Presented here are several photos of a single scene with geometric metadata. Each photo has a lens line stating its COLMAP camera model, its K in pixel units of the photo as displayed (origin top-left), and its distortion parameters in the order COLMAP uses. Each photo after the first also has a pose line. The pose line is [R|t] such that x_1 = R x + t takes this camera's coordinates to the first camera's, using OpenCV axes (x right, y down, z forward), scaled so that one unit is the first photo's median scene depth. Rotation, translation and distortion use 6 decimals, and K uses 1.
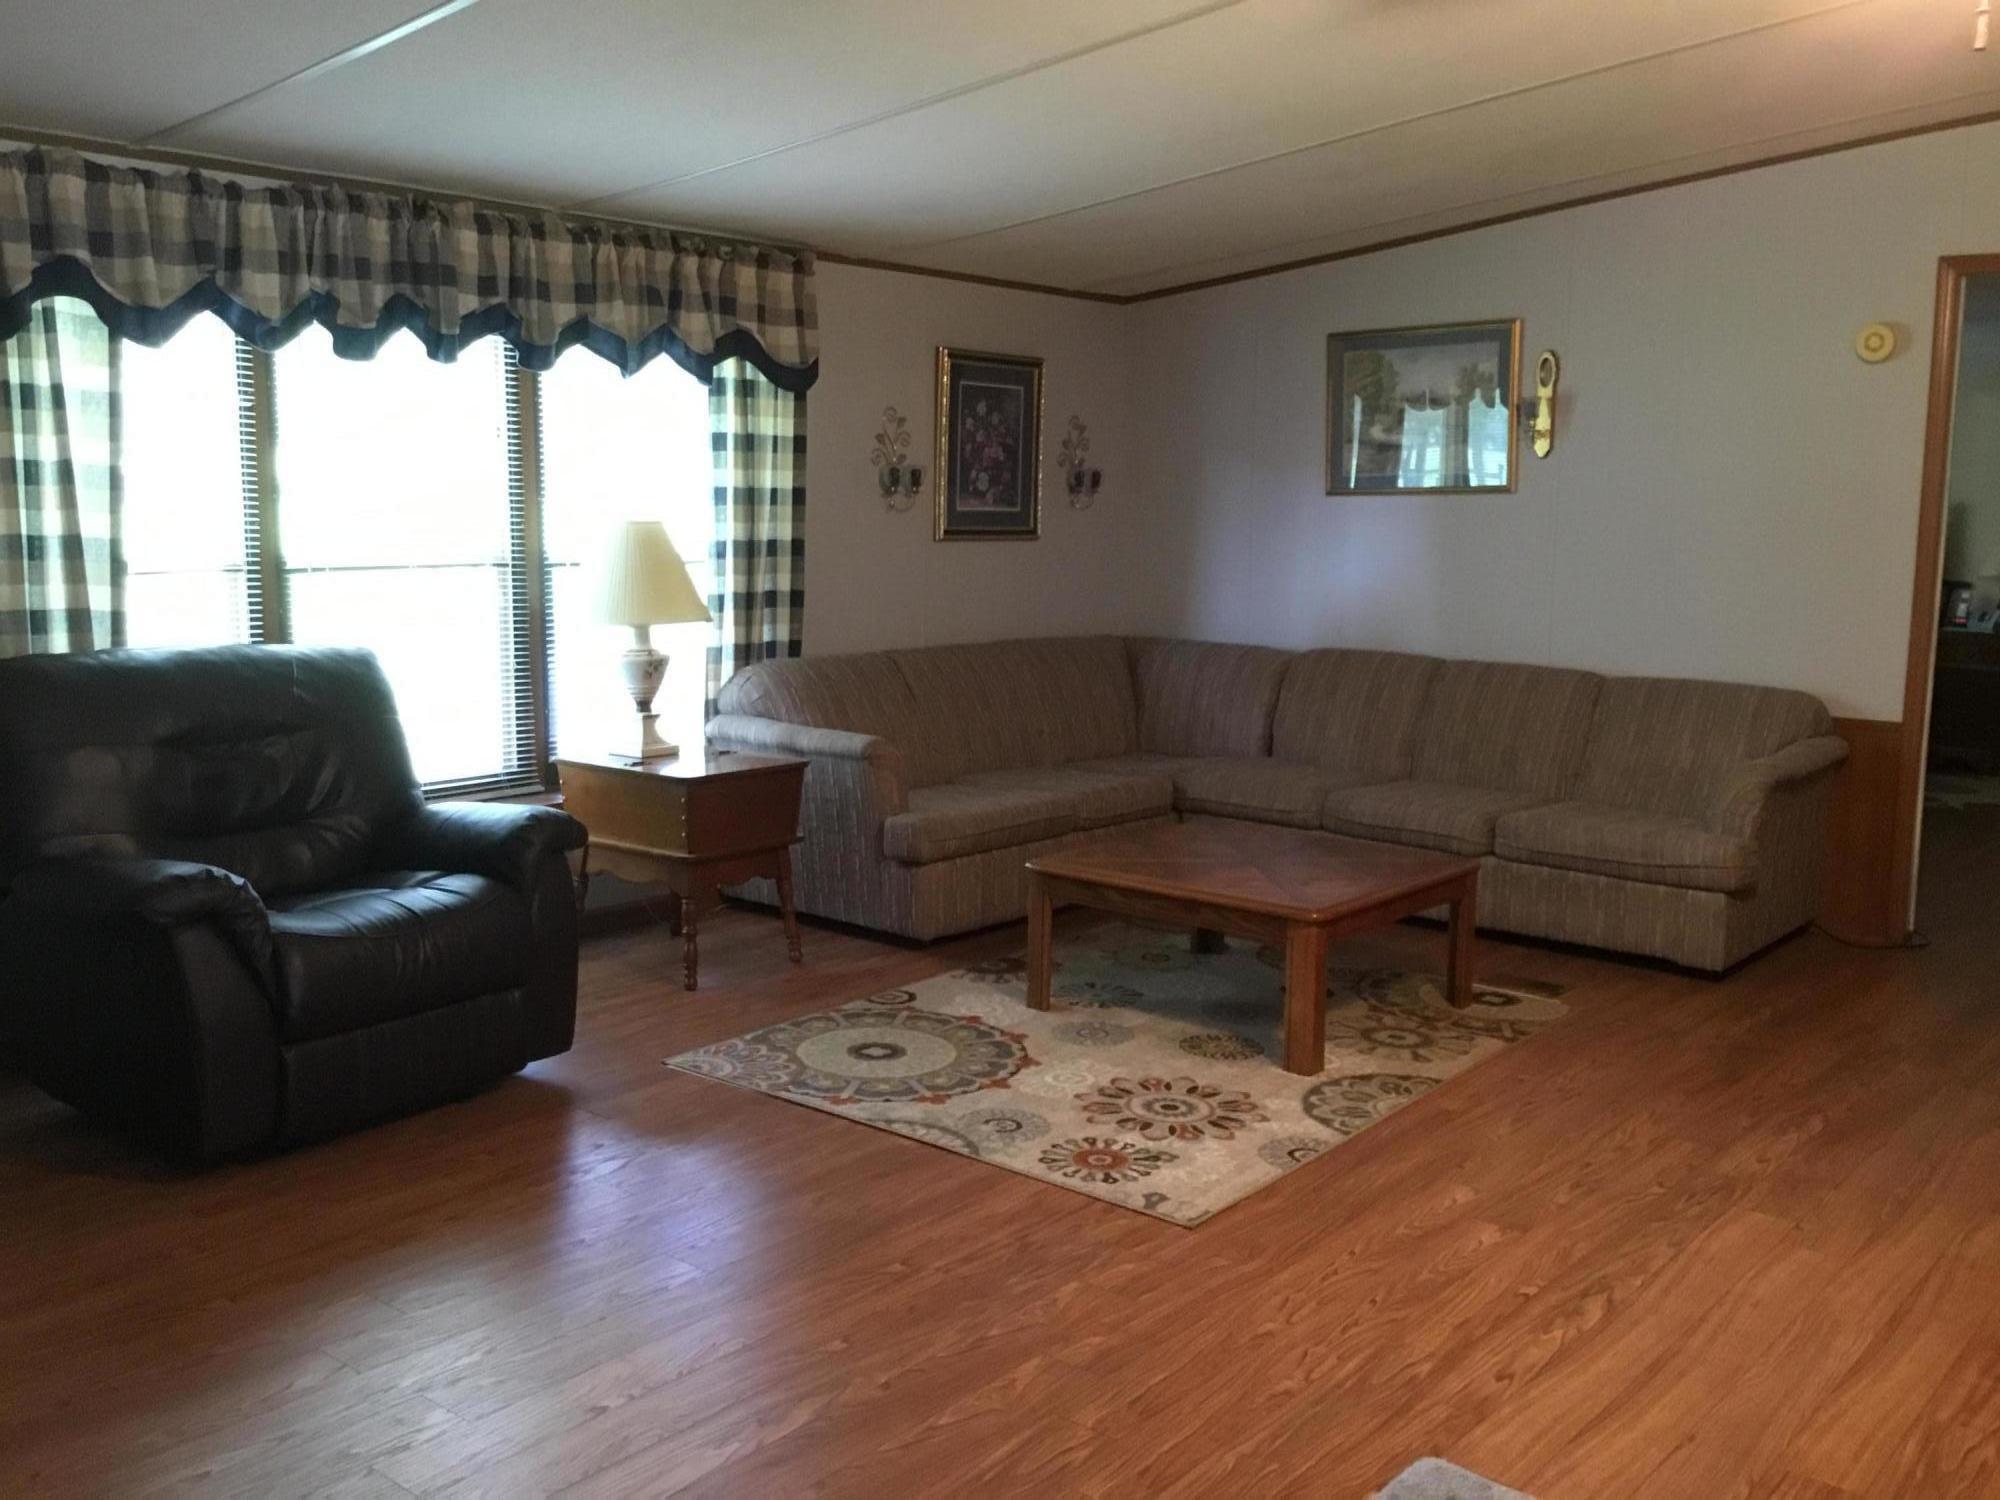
lens RADIAL K [[1832.0, 0, 1000.0], [0, 1832.0, 750.0], [0, 0, 1]] dist [0.125414, -0.265151]
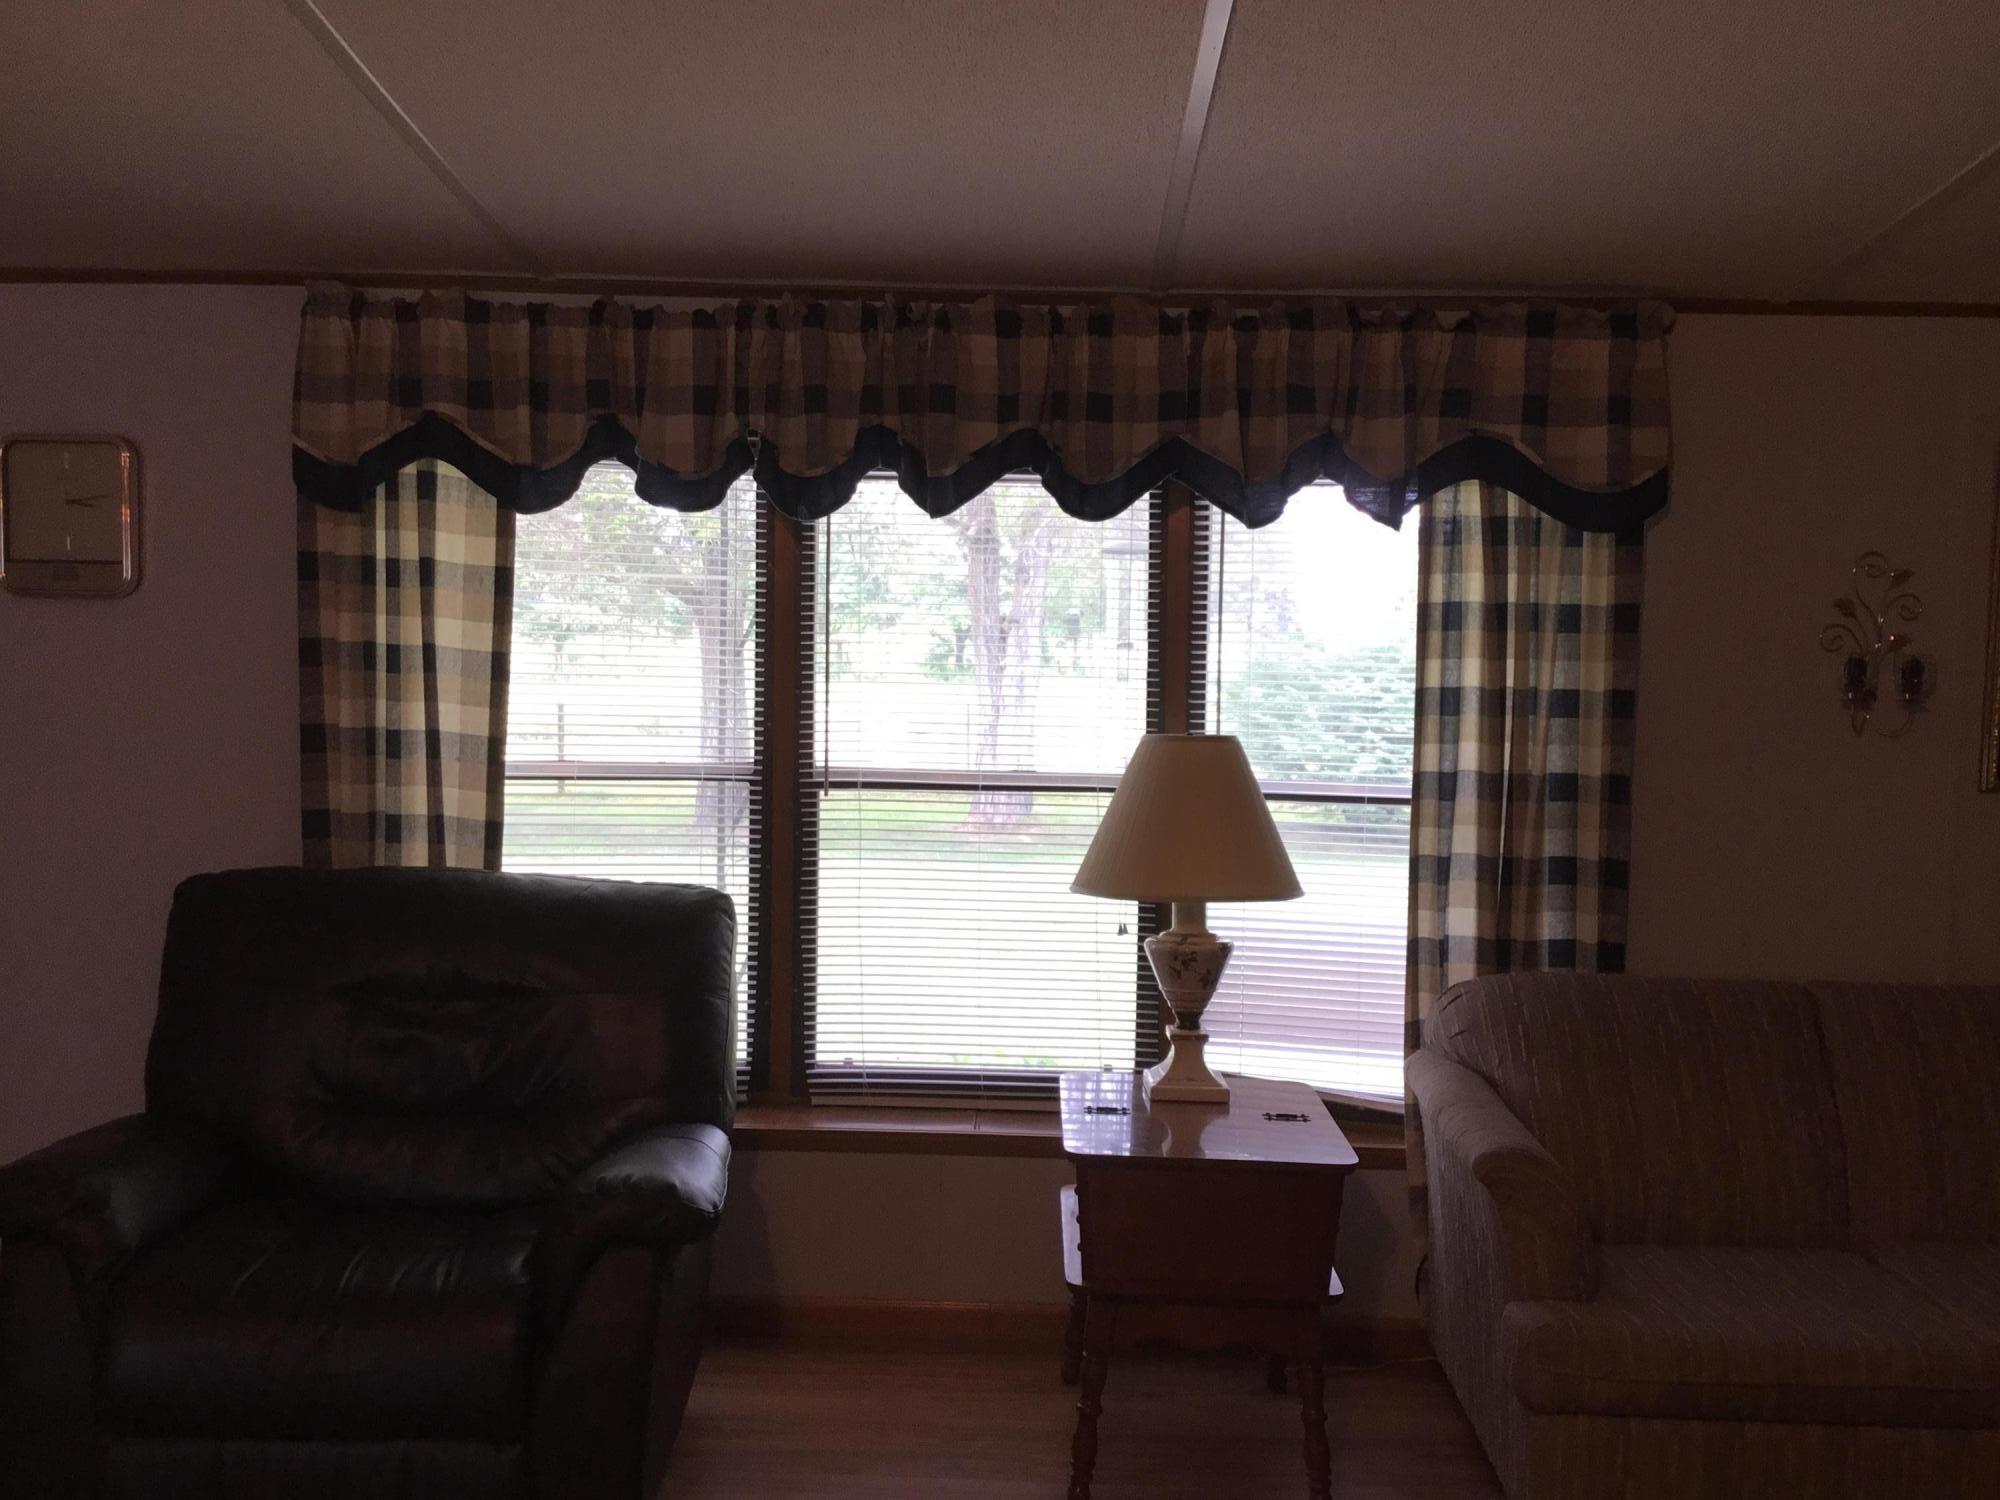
lens RADIAL K [[1832.0, 0, 1000.0], [0, 1832.0, 750.0], [0, 0, 1]] dist [0.125414, -0.265151]
pose [[0.612672, 0.047336, -0.788918, 0.290426], [-0.125632, 0.991346, -0.038084, -0.090447], [0.780288, 0.122446, 0.613317, 0.572504]]
